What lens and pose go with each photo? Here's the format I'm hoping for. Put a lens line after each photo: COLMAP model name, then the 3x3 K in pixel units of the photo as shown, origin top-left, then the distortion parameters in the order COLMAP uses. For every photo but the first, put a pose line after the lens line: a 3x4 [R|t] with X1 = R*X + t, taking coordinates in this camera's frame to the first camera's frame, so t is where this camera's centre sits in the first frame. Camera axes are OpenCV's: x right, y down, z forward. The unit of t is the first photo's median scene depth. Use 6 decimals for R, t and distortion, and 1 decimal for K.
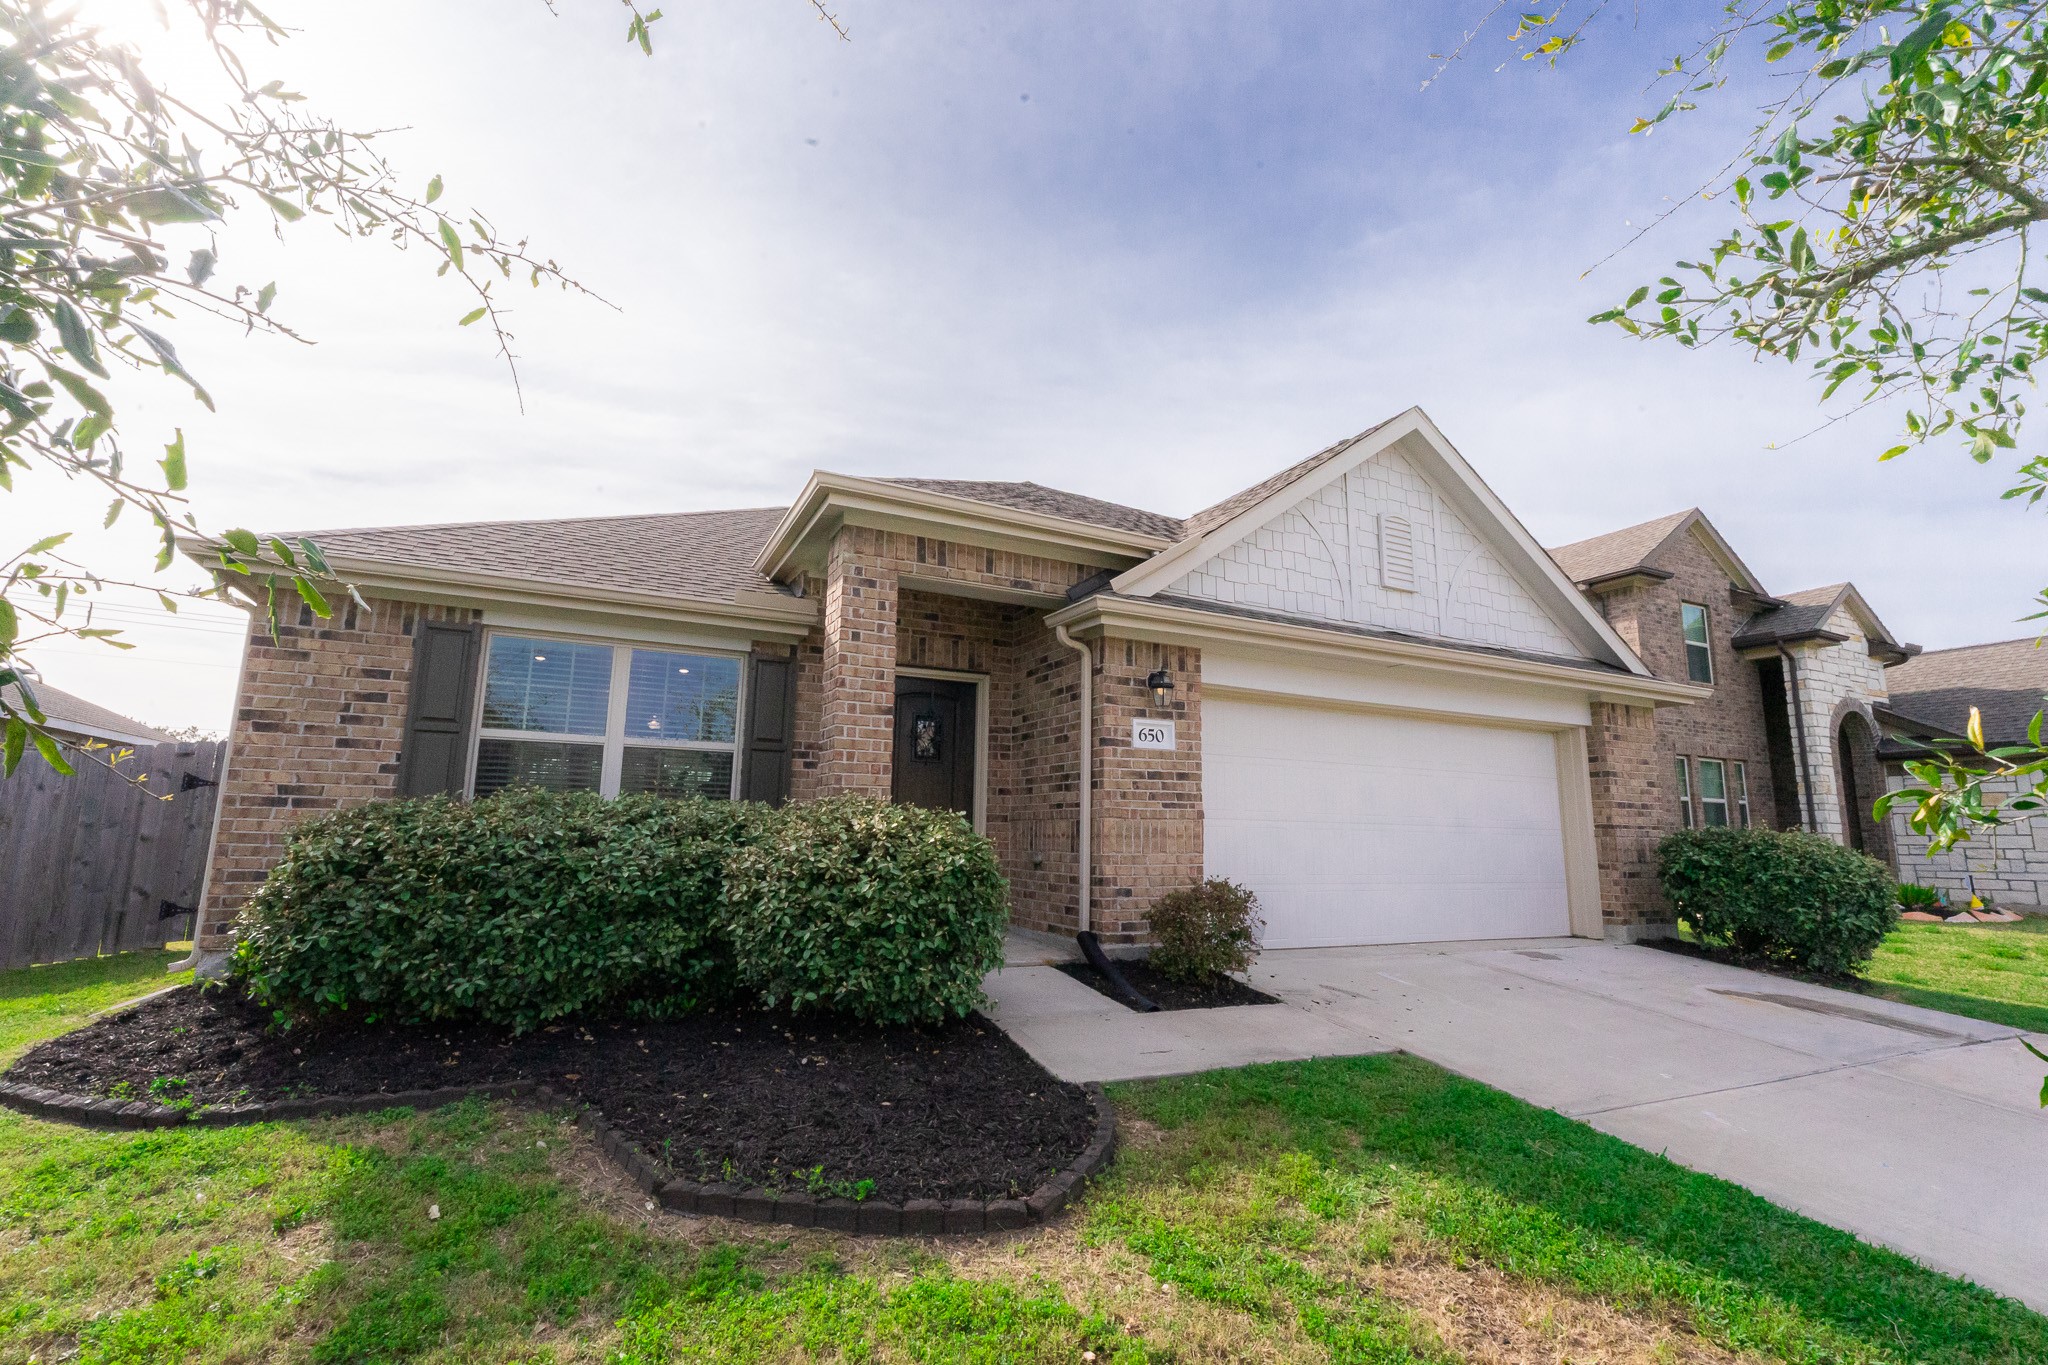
lens RADIAL K [[912.3, 0, 1030.5], [0, 912.3, 684.1], [0, 0, 1]] dist [0.012447, 0.000384]
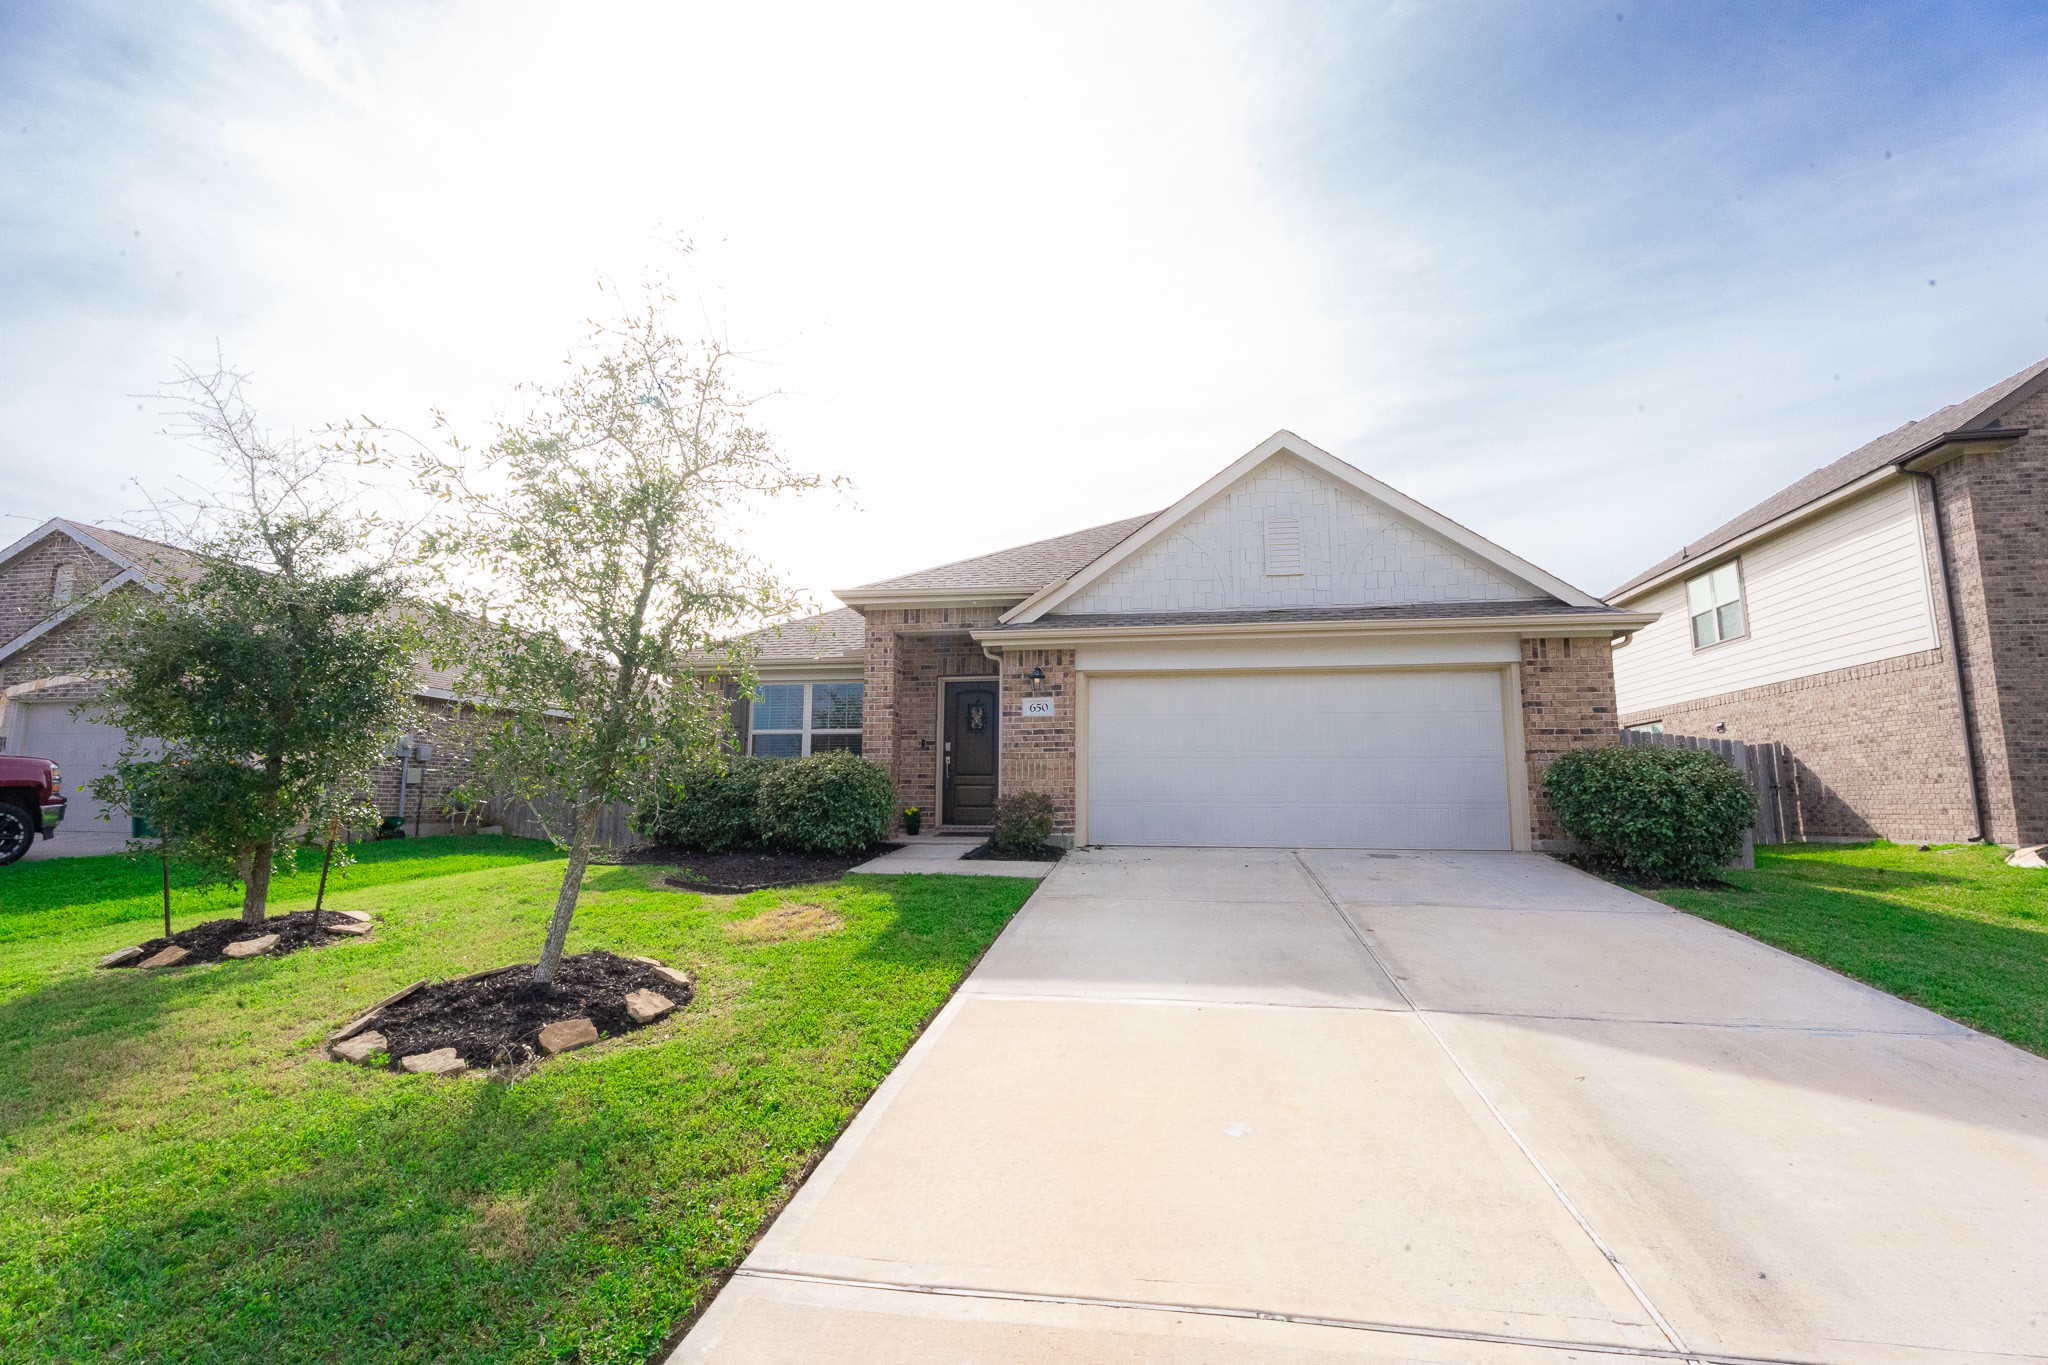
lens RADIAL K [[912.3, 0, 1017.0], [0, 912.3, 682.4], [0, 0, 1]] dist [0.012447, 0.000384]
pose [[0.808204, -0.093141, -0.581490, 1.032169], [0.106339, 0.994264, -0.011459, 0.025803], [0.579222, -0.052574, 0.813473, -0.331825]]
